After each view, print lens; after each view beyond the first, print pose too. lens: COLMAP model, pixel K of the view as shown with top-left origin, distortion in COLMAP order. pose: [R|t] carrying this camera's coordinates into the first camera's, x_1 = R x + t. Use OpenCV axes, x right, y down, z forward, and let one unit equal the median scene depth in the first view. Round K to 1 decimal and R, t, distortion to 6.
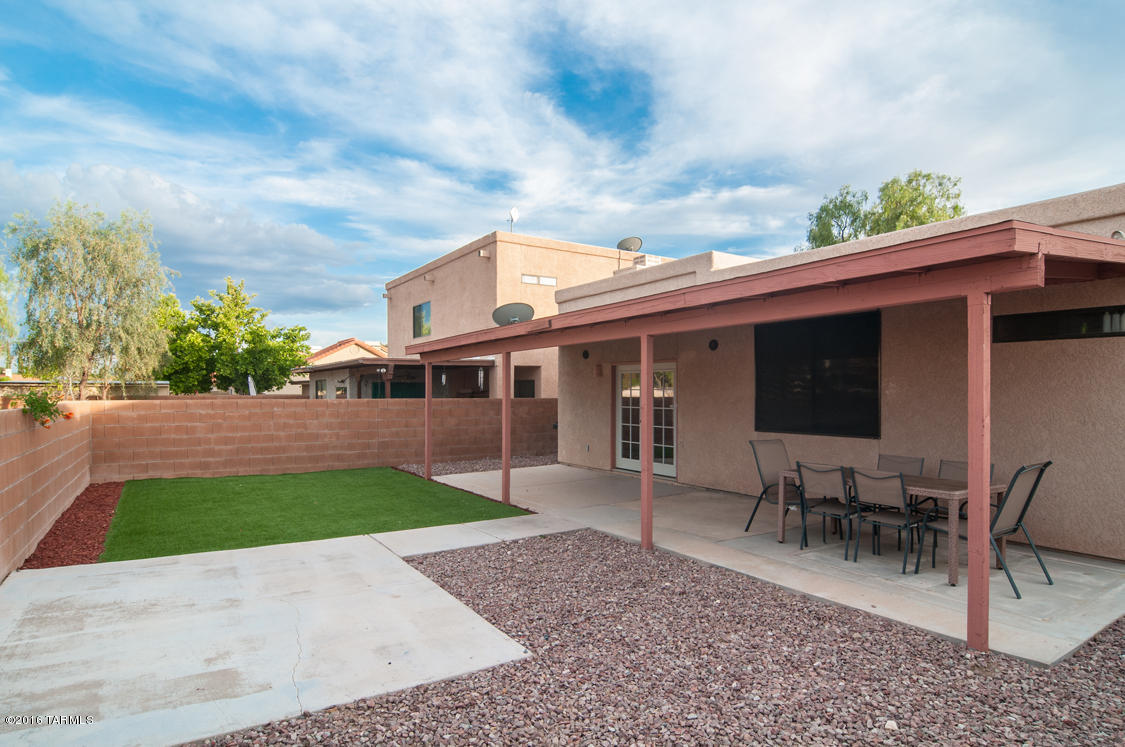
lens RADIAL K [[617.0, 0, 563.3], [0, 617.0, 378.2], [0, 0, 1]] dist [0.006181, -0.006864]
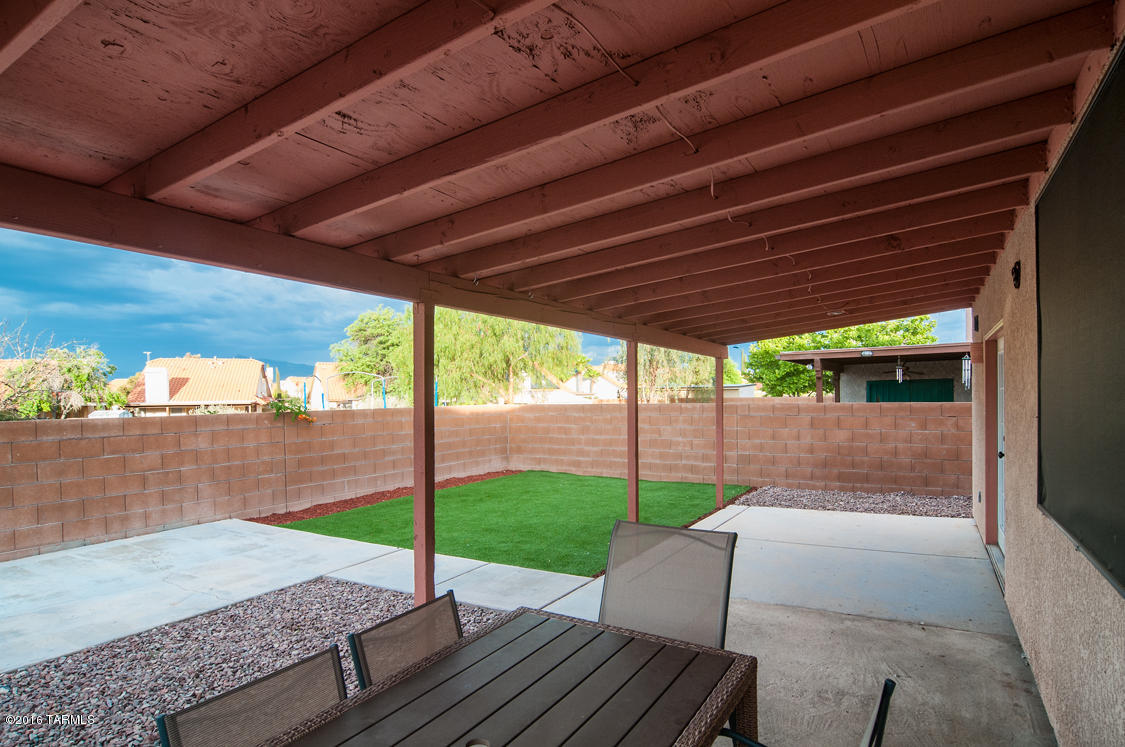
lens RADIAL K [[617.0, 0, 562.9], [0, 617.0, 375.5], [0, 0, 1]] dist [0.006181, -0.006864]
pose [[0.461142, -0.038830, -0.886476, 0.372452], [0.028758, 0.999171, -0.028806, 0.015186], [0.886860, -0.012210, 0.461876, 0.459795]]
